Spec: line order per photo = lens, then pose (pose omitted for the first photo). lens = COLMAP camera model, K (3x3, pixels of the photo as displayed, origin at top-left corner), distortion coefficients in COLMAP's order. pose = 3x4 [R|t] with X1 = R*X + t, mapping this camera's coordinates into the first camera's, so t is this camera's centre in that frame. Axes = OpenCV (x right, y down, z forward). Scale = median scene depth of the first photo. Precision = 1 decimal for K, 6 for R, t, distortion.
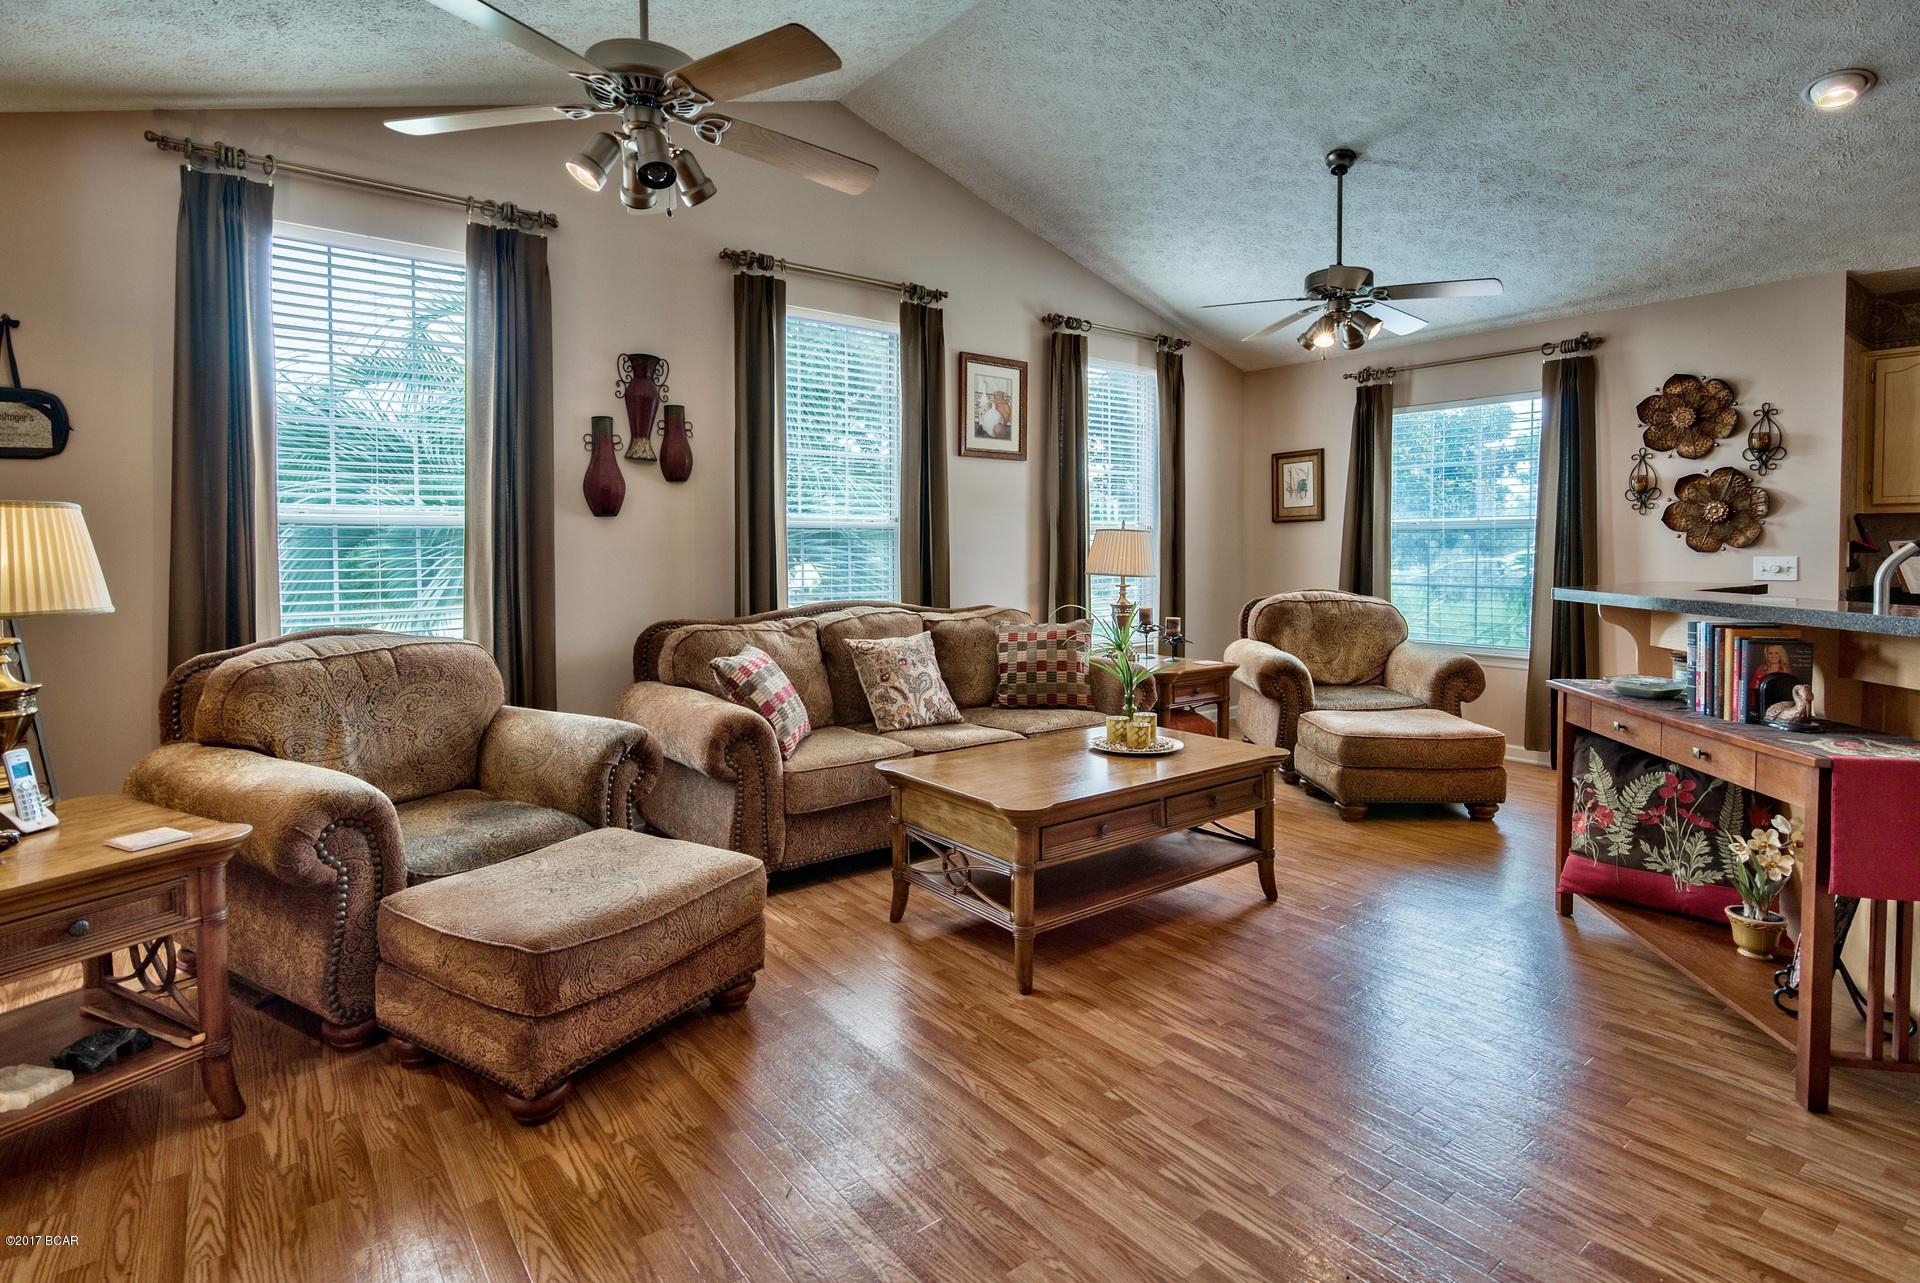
lens RADIAL K [[956.4, 0, 939.2], [0, 956.4, 571.4], [0, 0, 1]] dist [-0.002018, -0.000052]
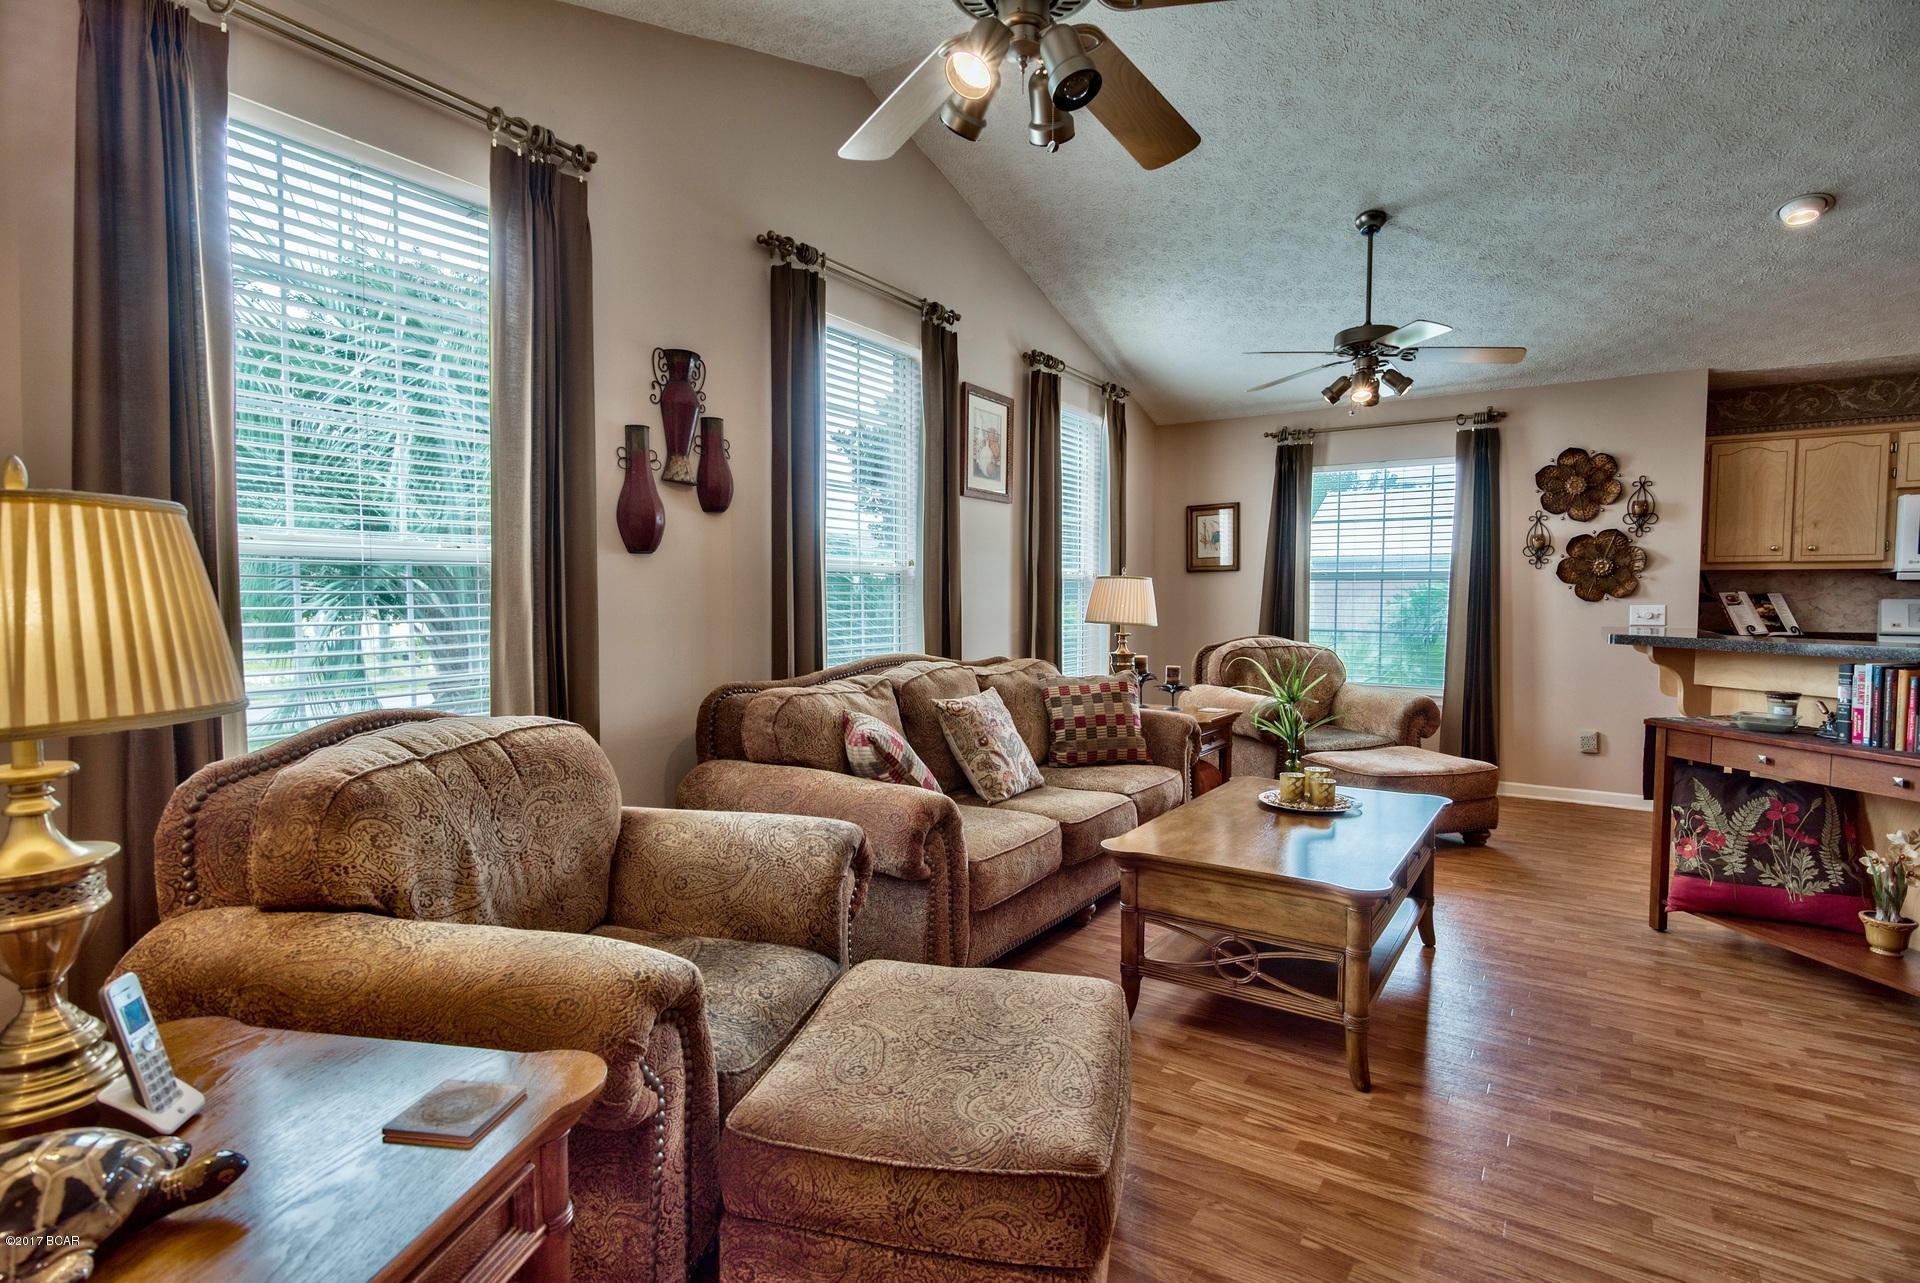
lens RADIAL K [[928.5, 0, 950.3], [0, 928.5, 639.2], [0, 0, 1]] dist [-0.001545, -0.000128]
pose [[0.948283, -0.011023, 0.317235, -0.322844], [0.003969, 0.999730, 0.022875, -0.002994], [-0.317402, -0.020433, 0.948071, 0.177528]]
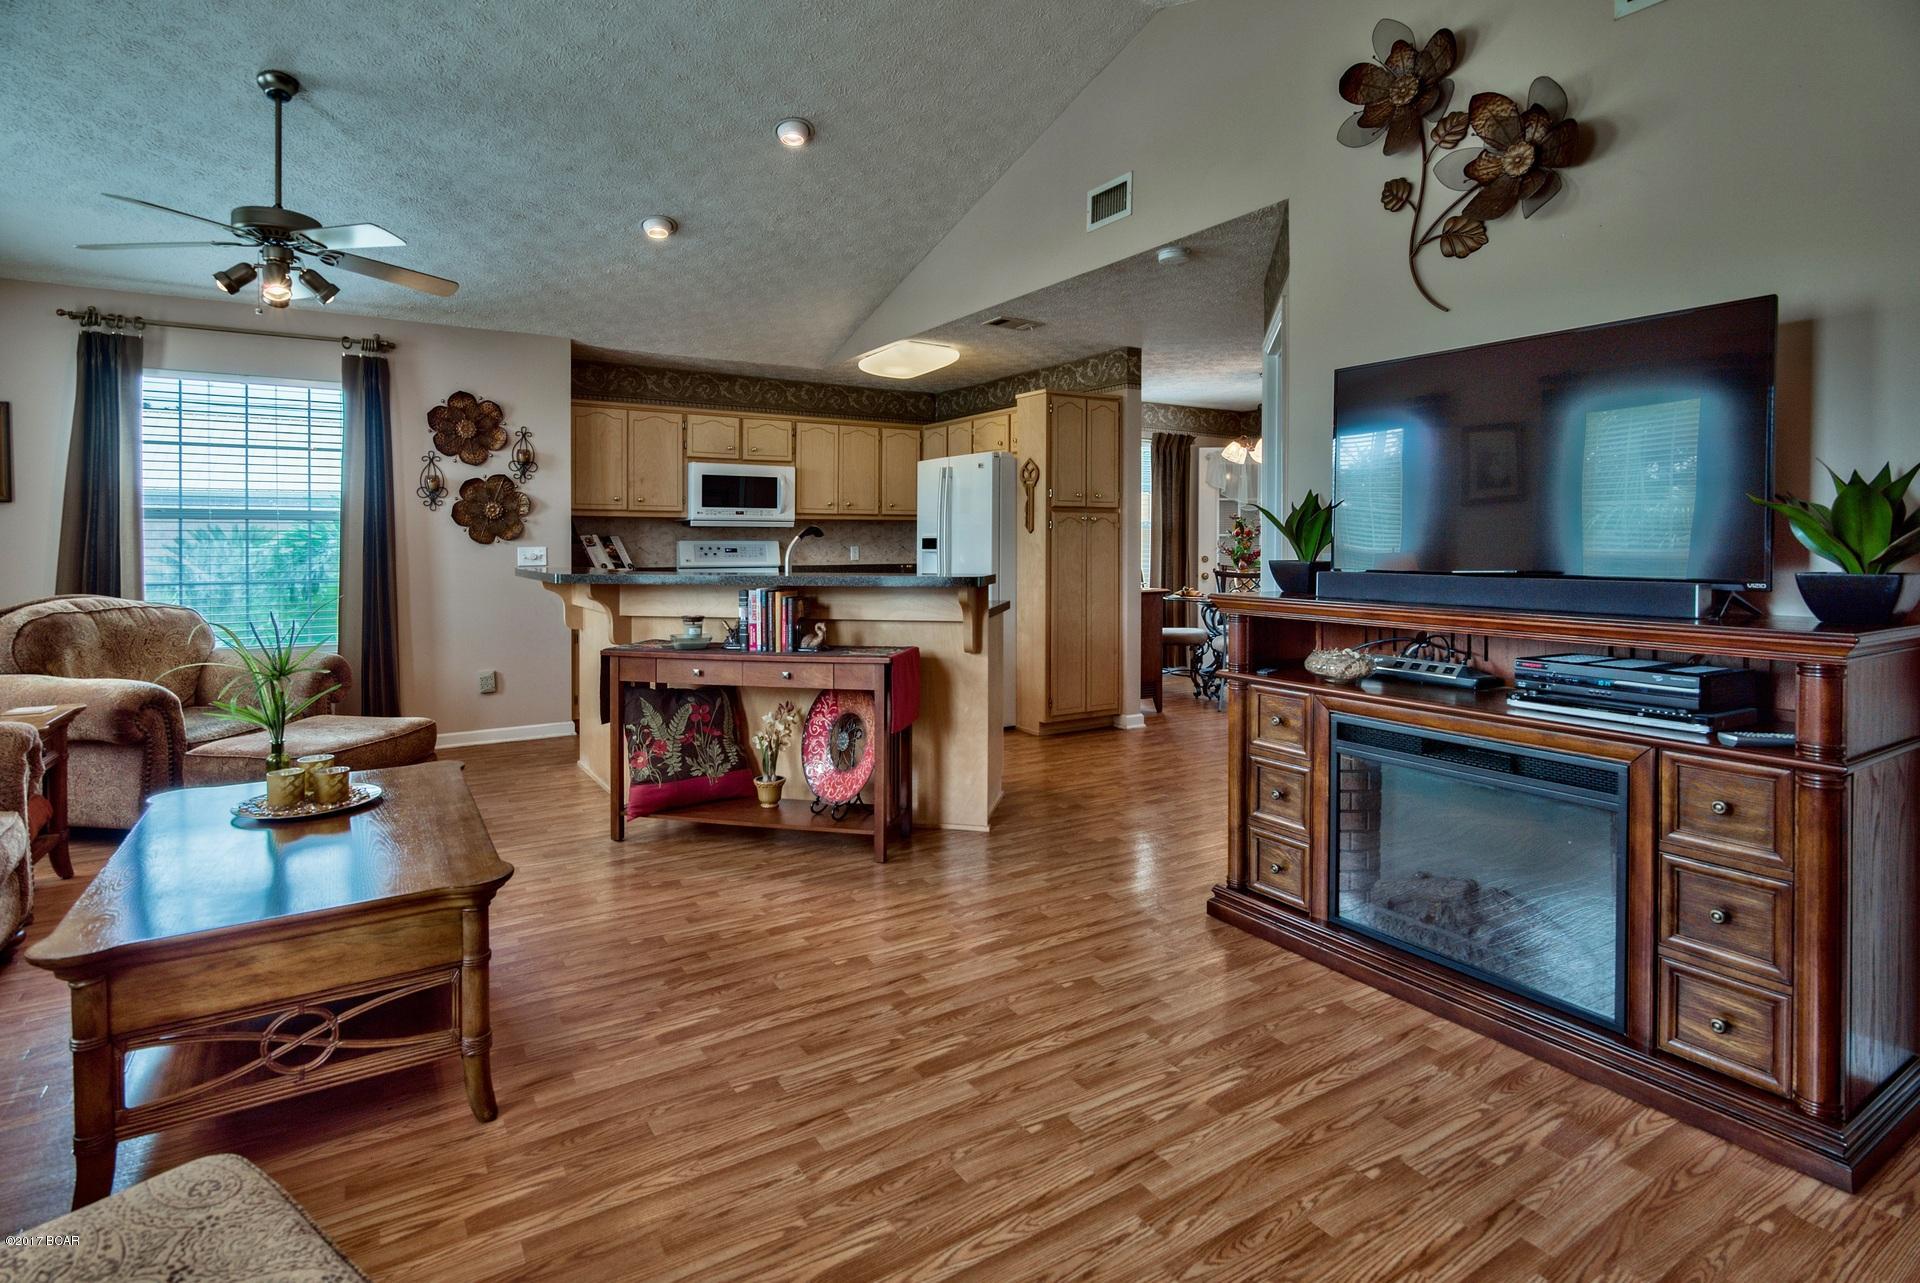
lens RADIAL K [[966.1, 0, 964.0], [0, 966.1, 547.9], [0, 0, 1]] dist [-0.002010, -0.000409]
pose [[0.077619, -0.005983, 0.996965, -0.378587], [0.025123, 0.999676, 0.004043, -0.005058], [-0.996667, 0.024733, 0.077744, 0.322077]]
